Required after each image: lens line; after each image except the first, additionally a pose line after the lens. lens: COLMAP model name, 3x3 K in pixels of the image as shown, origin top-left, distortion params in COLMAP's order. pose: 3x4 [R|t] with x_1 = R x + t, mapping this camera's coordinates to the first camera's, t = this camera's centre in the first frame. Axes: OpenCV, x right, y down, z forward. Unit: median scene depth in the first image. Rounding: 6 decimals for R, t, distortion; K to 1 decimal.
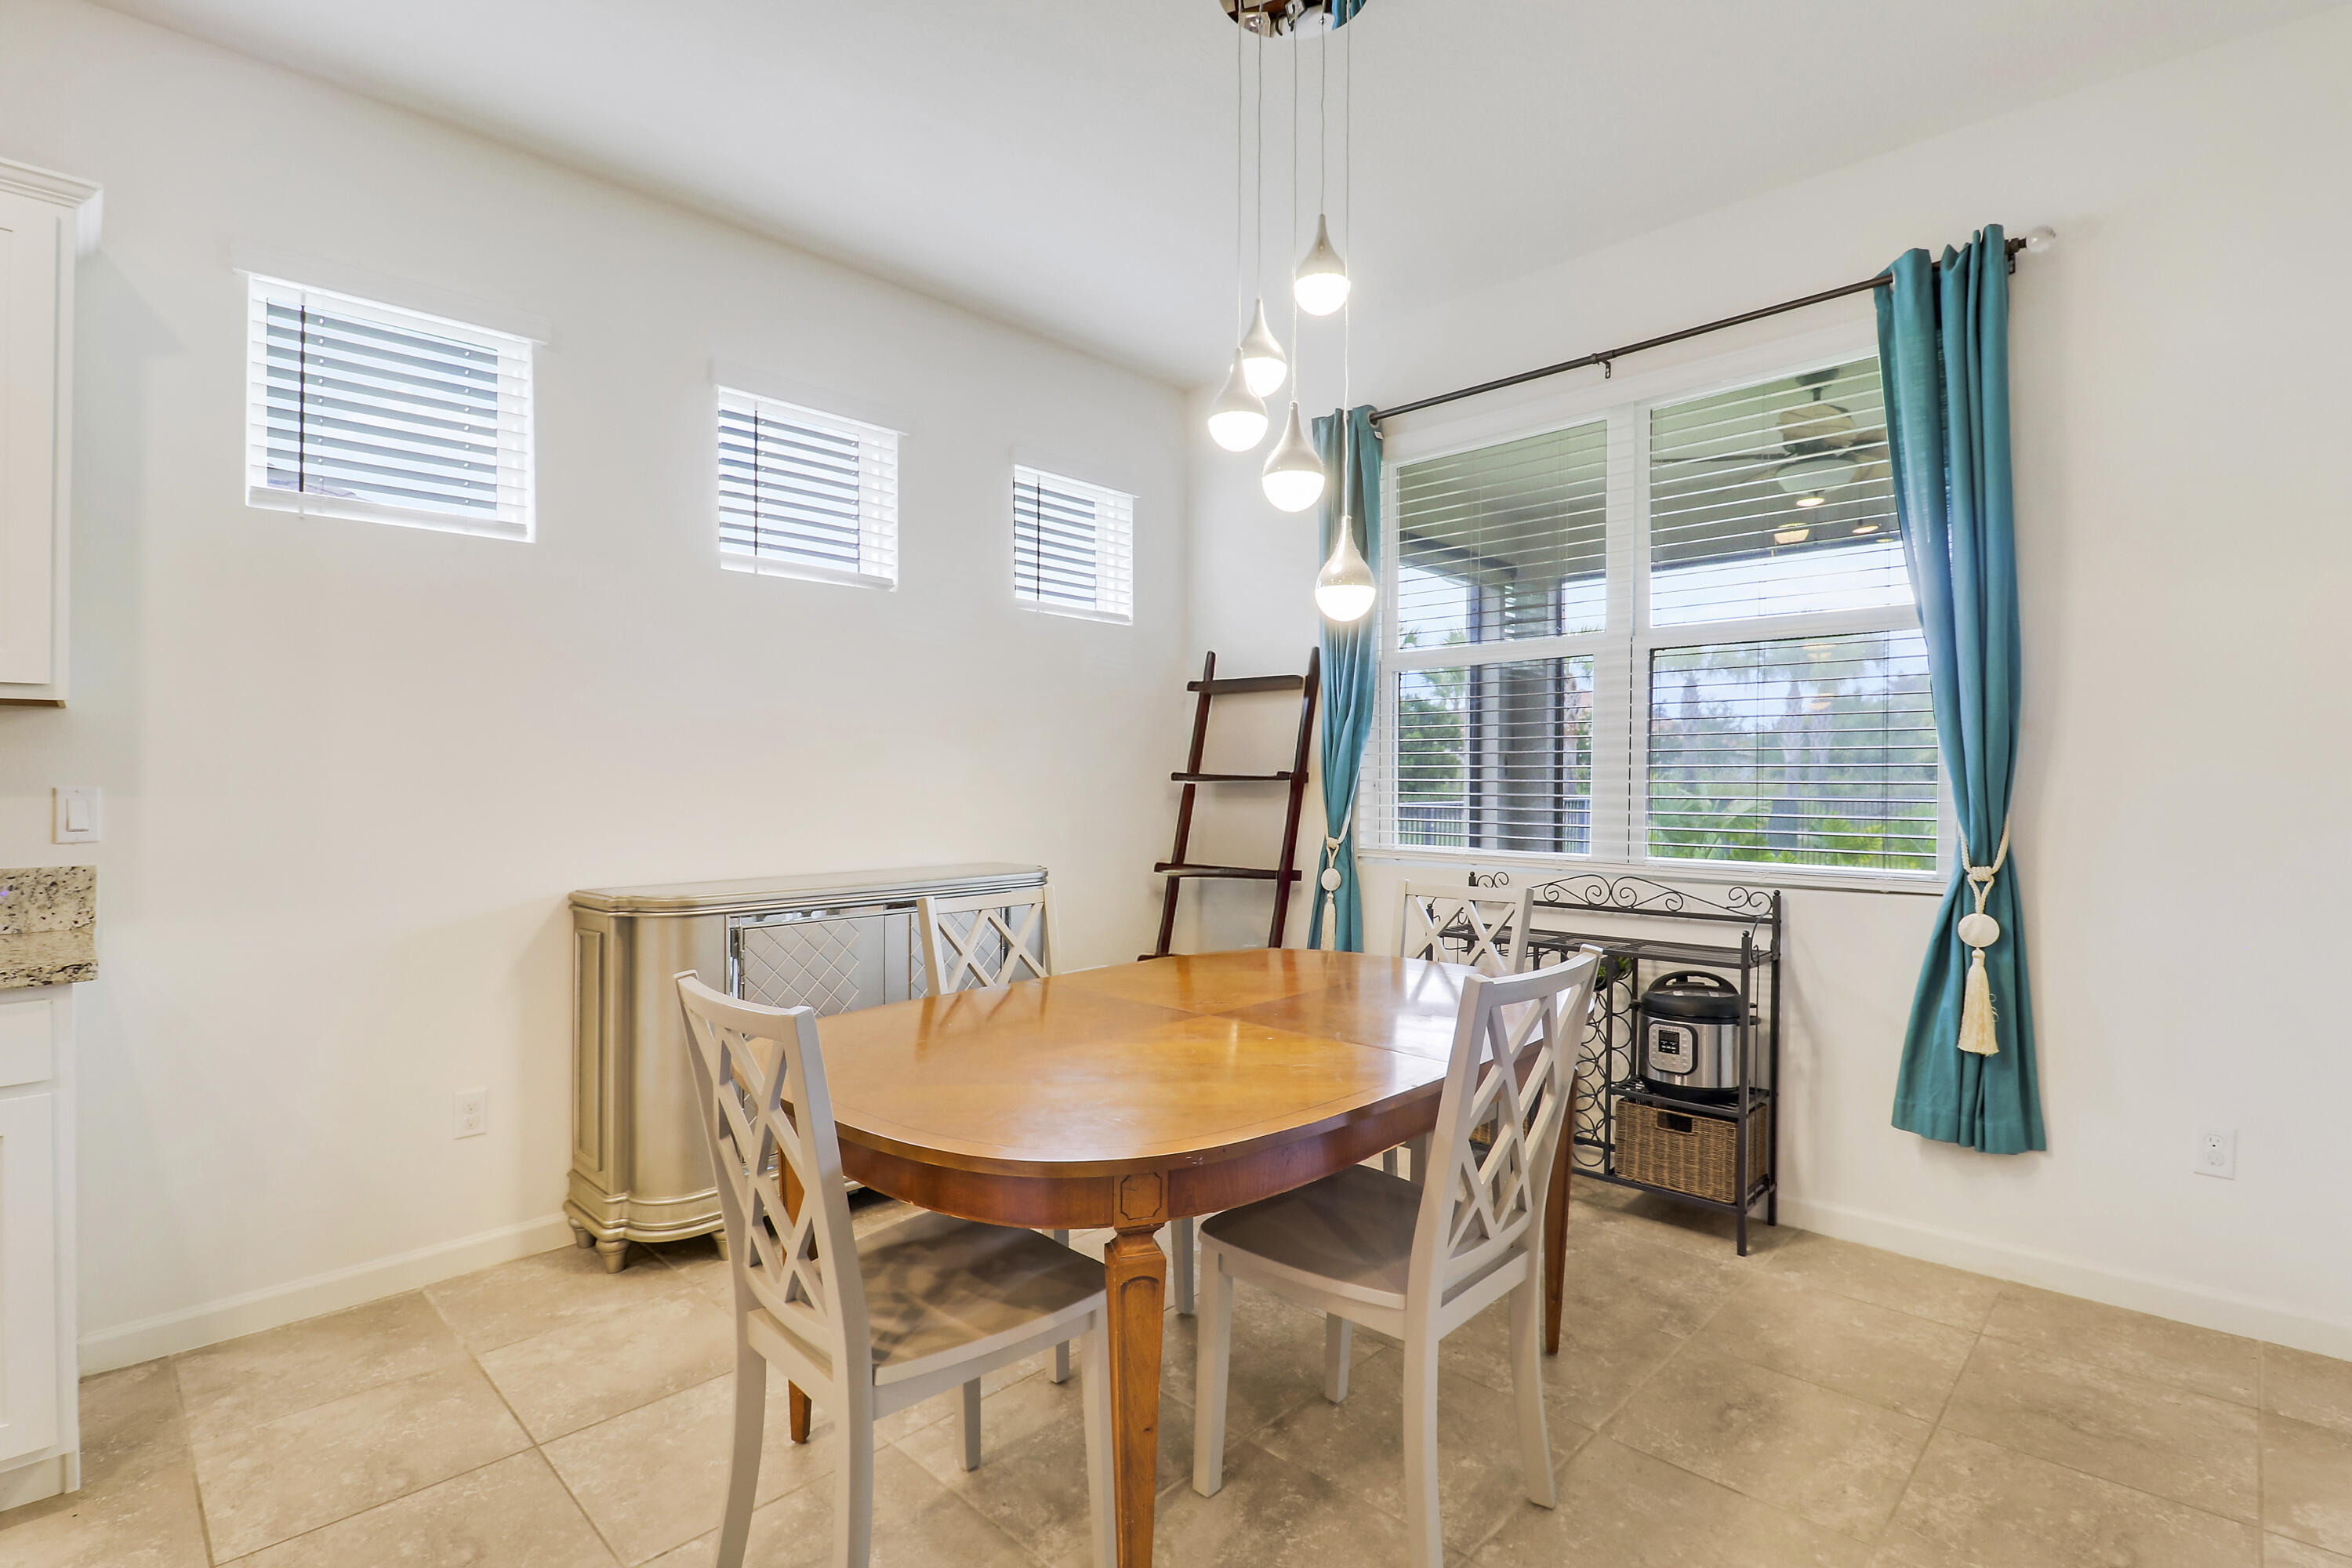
lens RADIAL K [[1096.0, 0, 1193.3], [0, 1096.0, 806.6], [0, 0, 1]] dist [-0.003362, -0.000426]
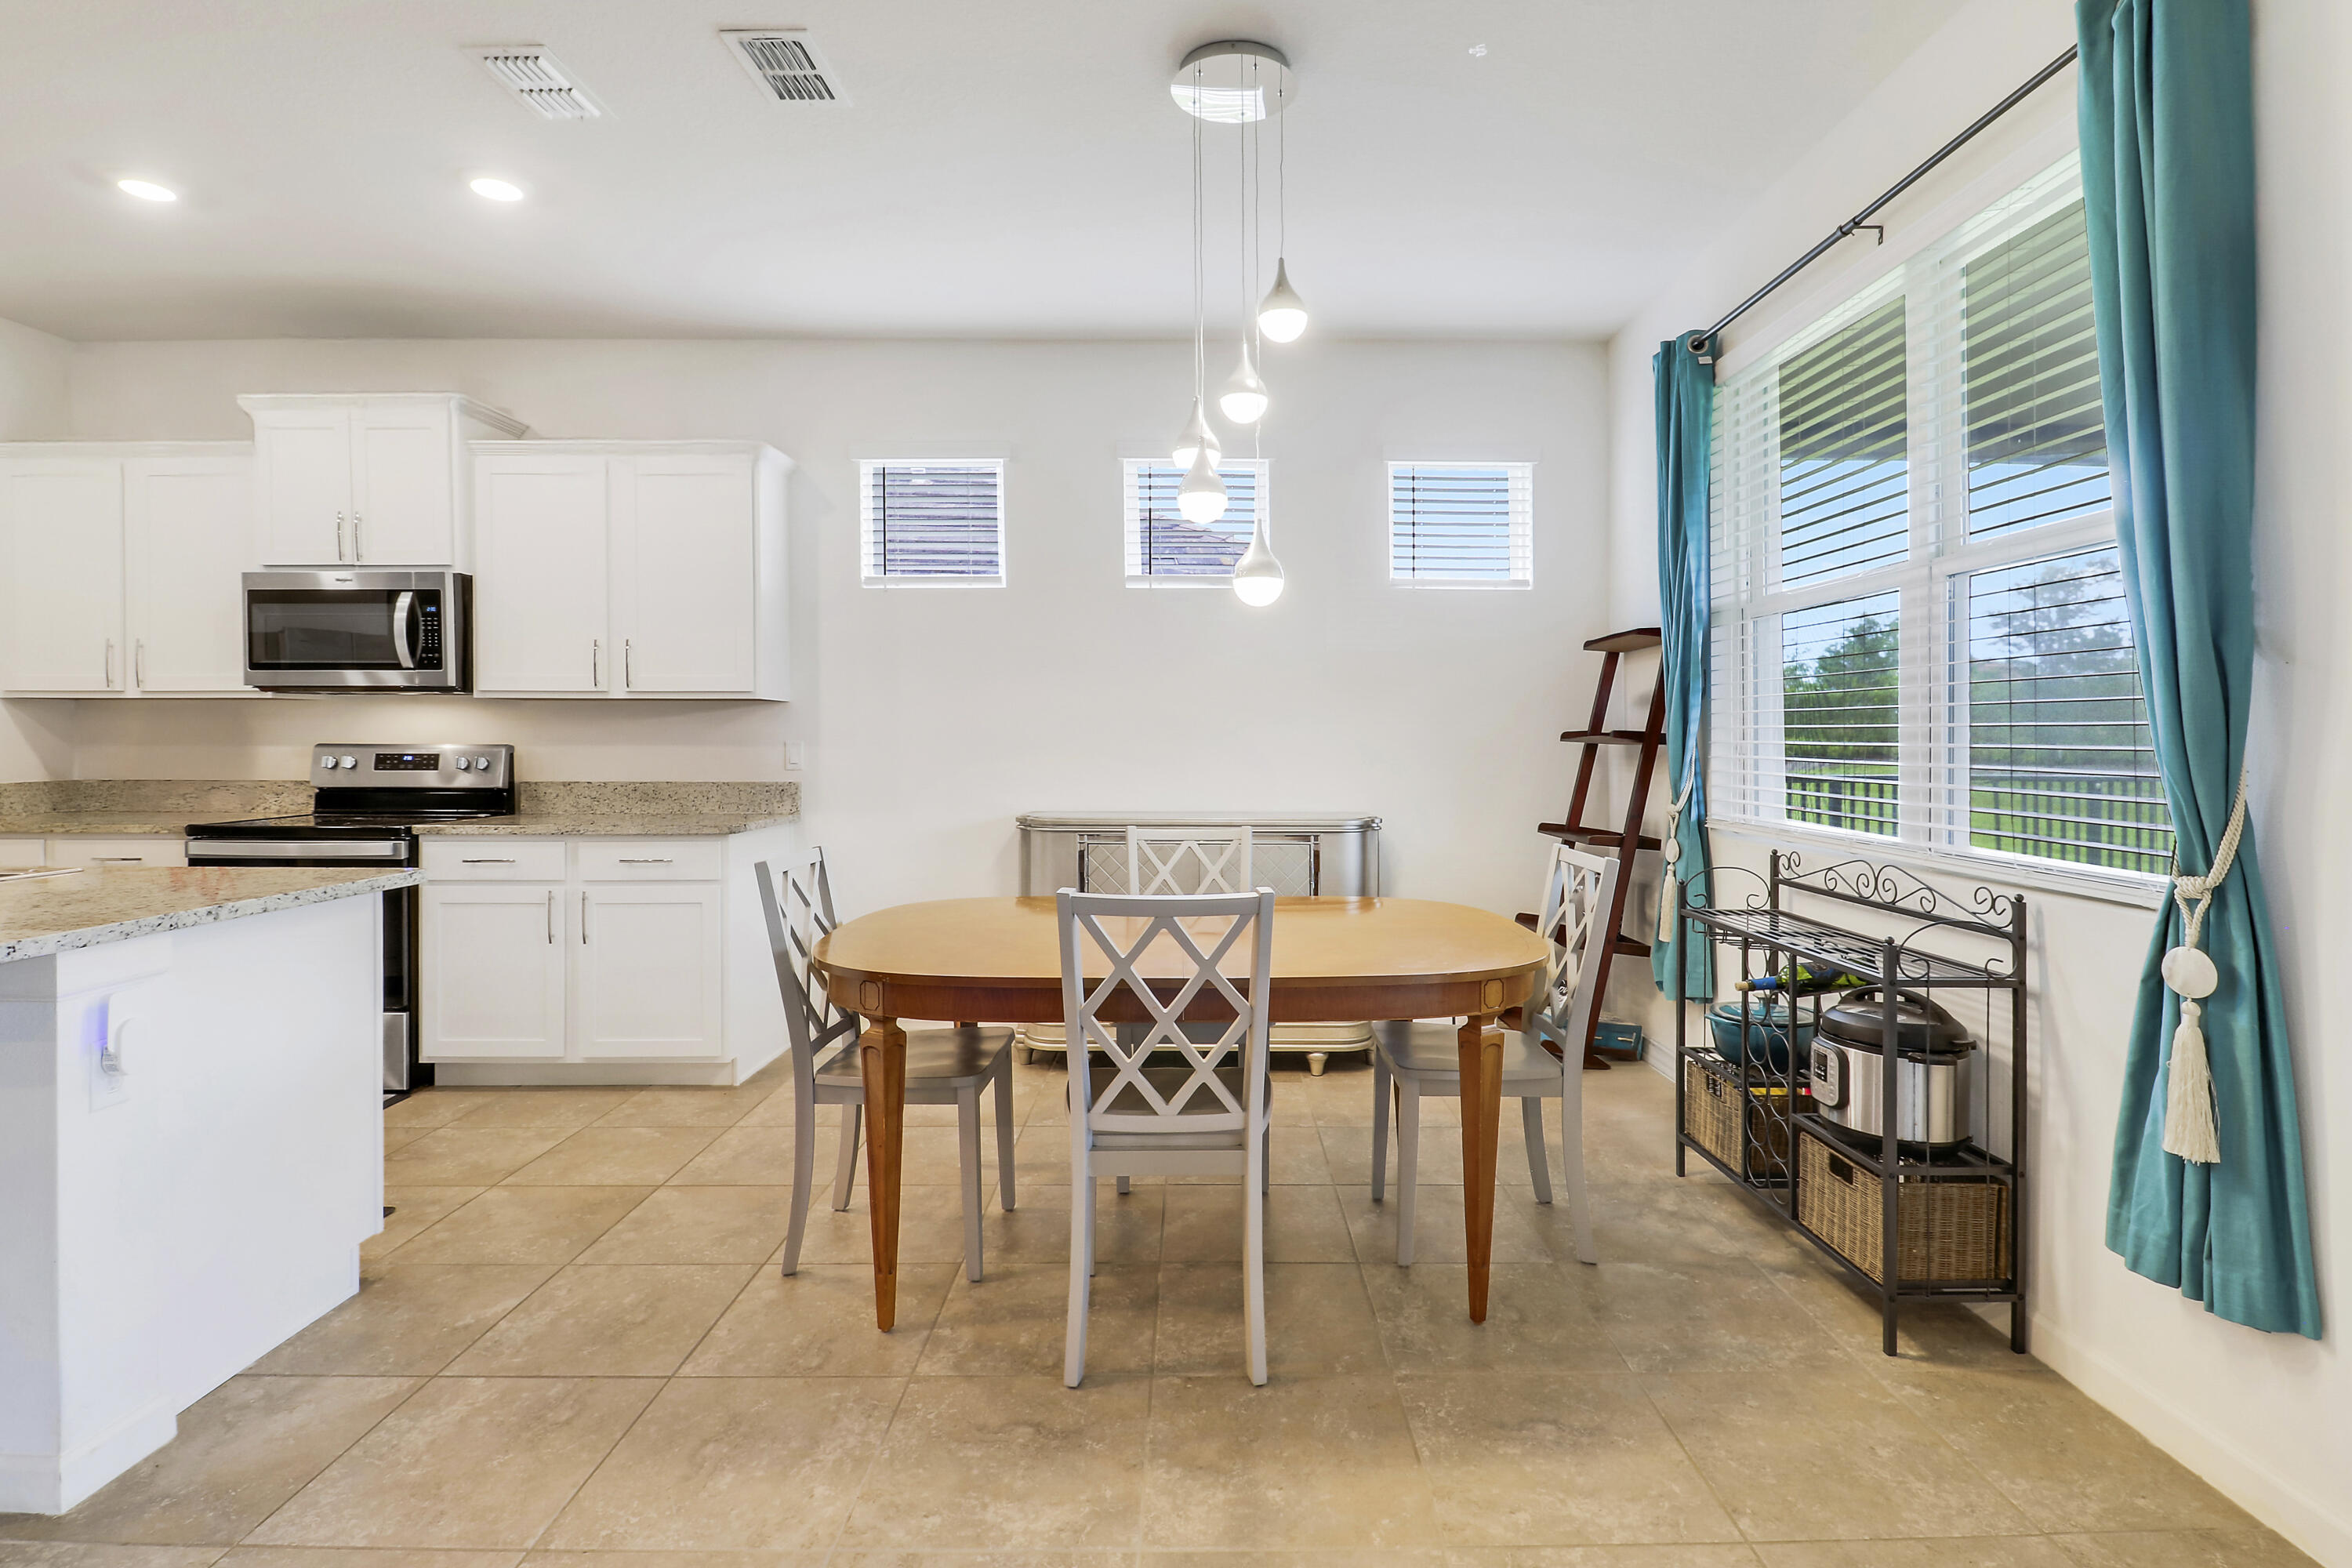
lens RADIAL K [[1098.4, 0, 1196.1], [0, 1098.4, 749.9], [0, 0, 1]] dist [0.004434, -0.014503]
pose [[0.698012, 0.010513, -0.716009, 0.697161], [-0.022365, 0.999725, -0.007123, -0.002734], [0.715737, 0.020986, 0.698055, 0.096528]]
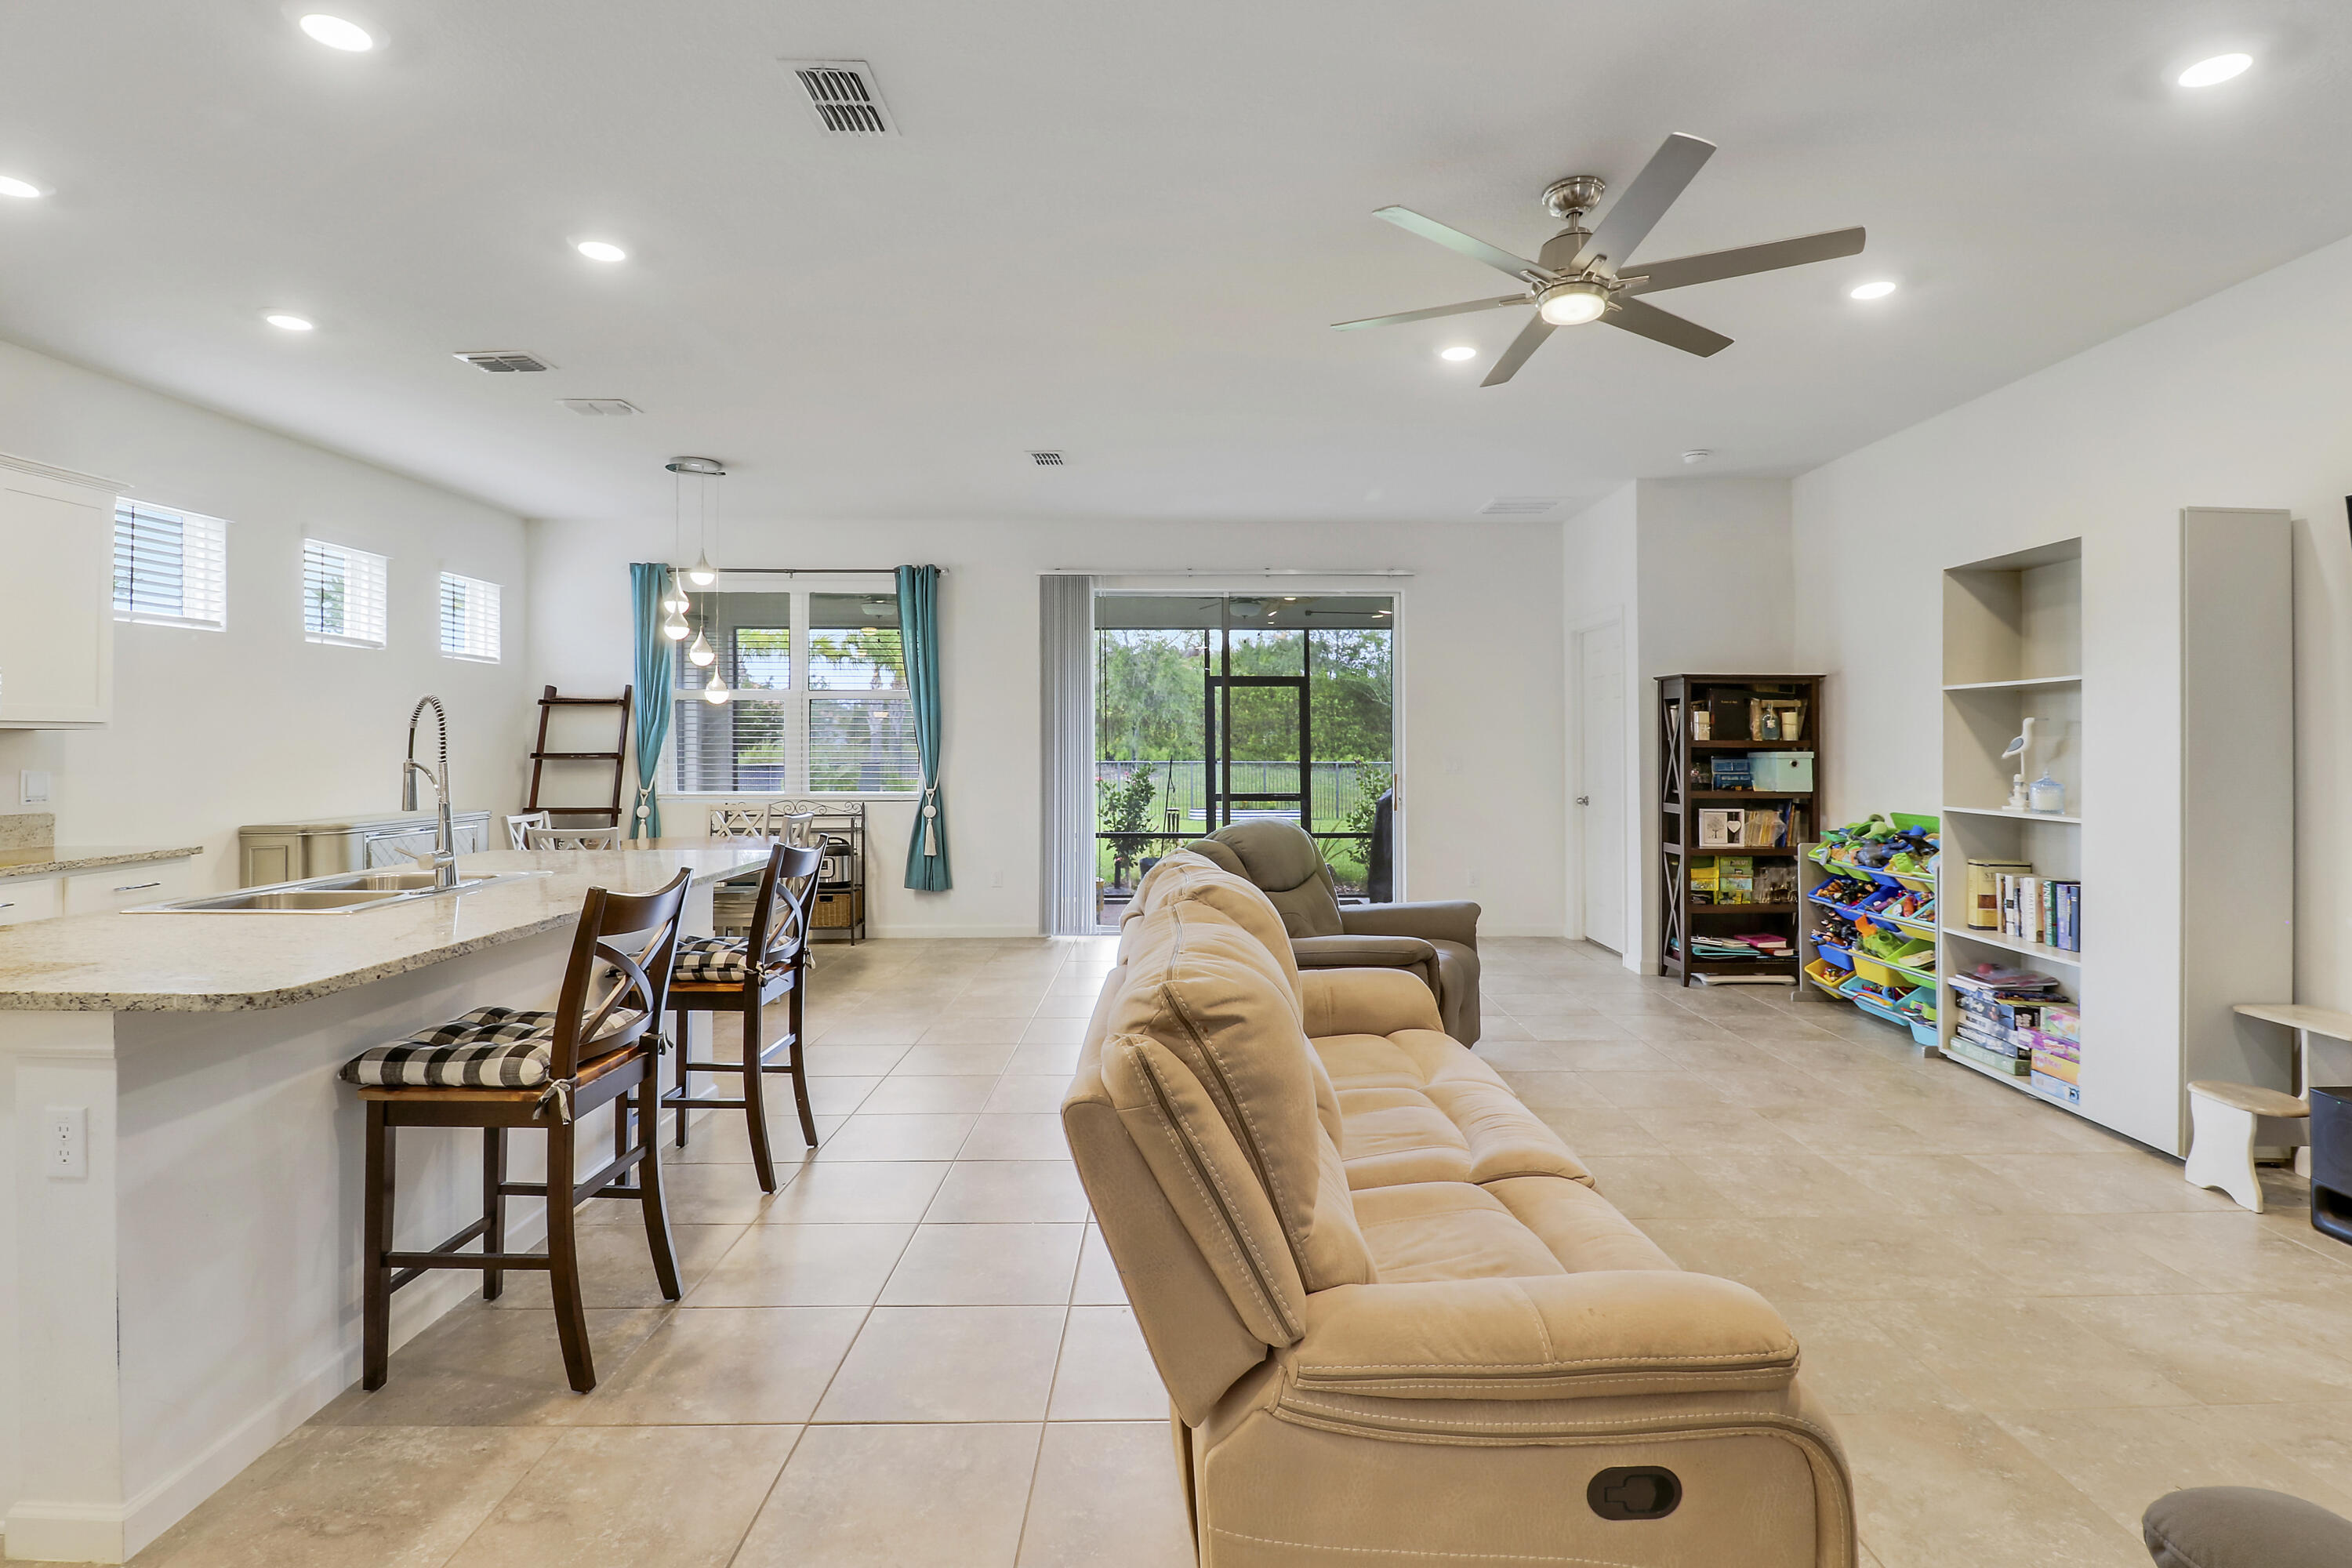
lens RADIAL K [[1121.6, 0, 1184.5], [0, 1121.6, 736.5], [0, 0, 1]] dist [0.001556, -0.009227]
pose [[0.720393, 0.005557, 0.693544, -0.732879], [0.018550, 0.999456, -0.027276, 0.010375], [-0.693318, 0.032515, 0.719898, -1.388612]]
